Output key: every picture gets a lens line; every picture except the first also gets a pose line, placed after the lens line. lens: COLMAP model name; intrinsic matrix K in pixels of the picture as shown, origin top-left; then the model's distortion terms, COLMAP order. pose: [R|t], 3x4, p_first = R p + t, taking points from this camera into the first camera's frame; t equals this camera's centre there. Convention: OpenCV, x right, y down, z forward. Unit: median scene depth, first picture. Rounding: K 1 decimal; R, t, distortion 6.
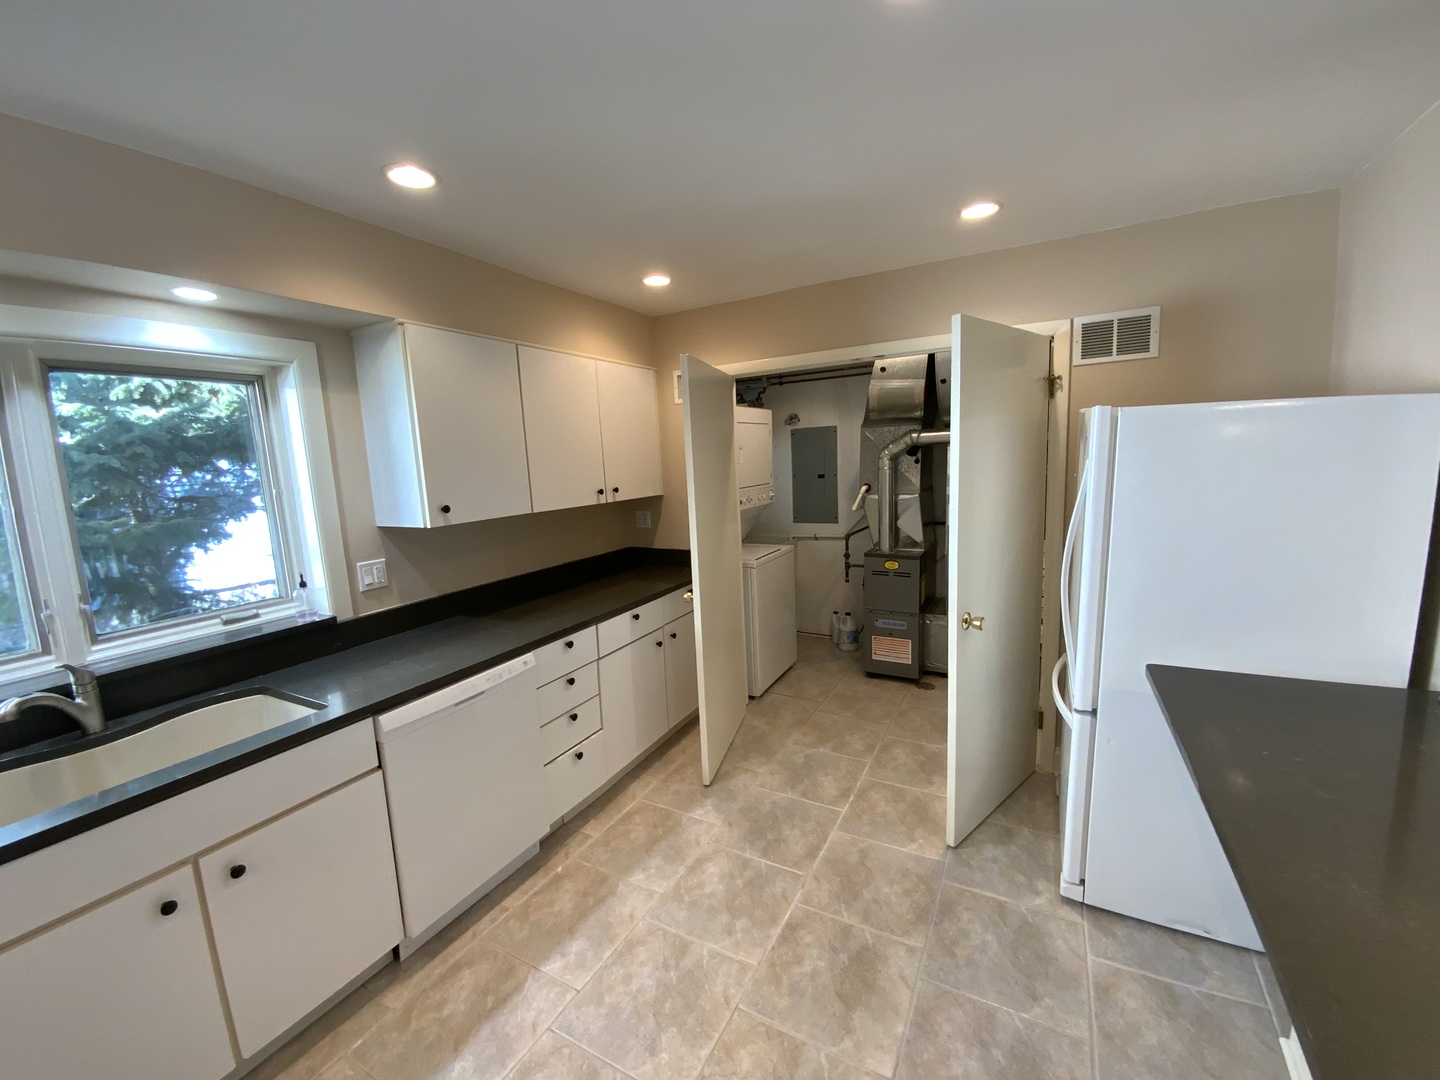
lens RADIAL K [[579.1, 0, 719.4], [0, 579.1, 543.3], [0, 0, 1]] dist [0.026238, -0.020248]
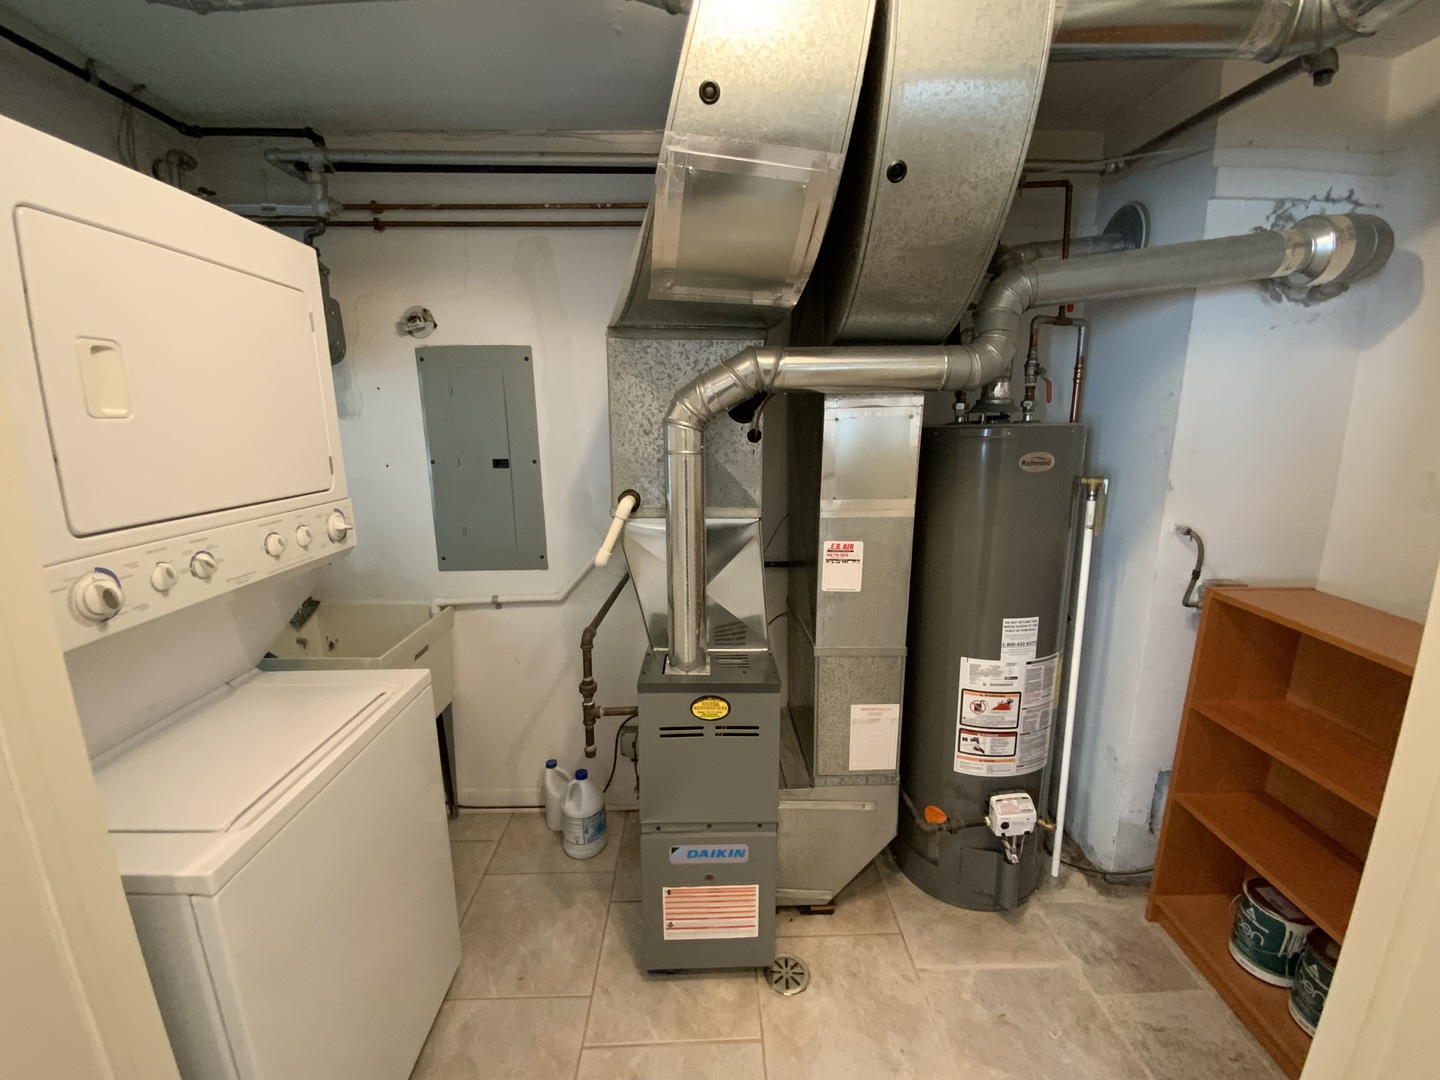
lens RADIAL K [[579.1, 0, 719.4], [0, 579.1, 543.3], [0, 0, 1]] dist [0.026238, -0.020248]
pose [[0.863305, -0.057072, 0.501445, 0.113850], [0.039046, 0.998160, 0.046383, -0.084581], [-0.503170, -0.020463, 0.863945, 0.647208]]
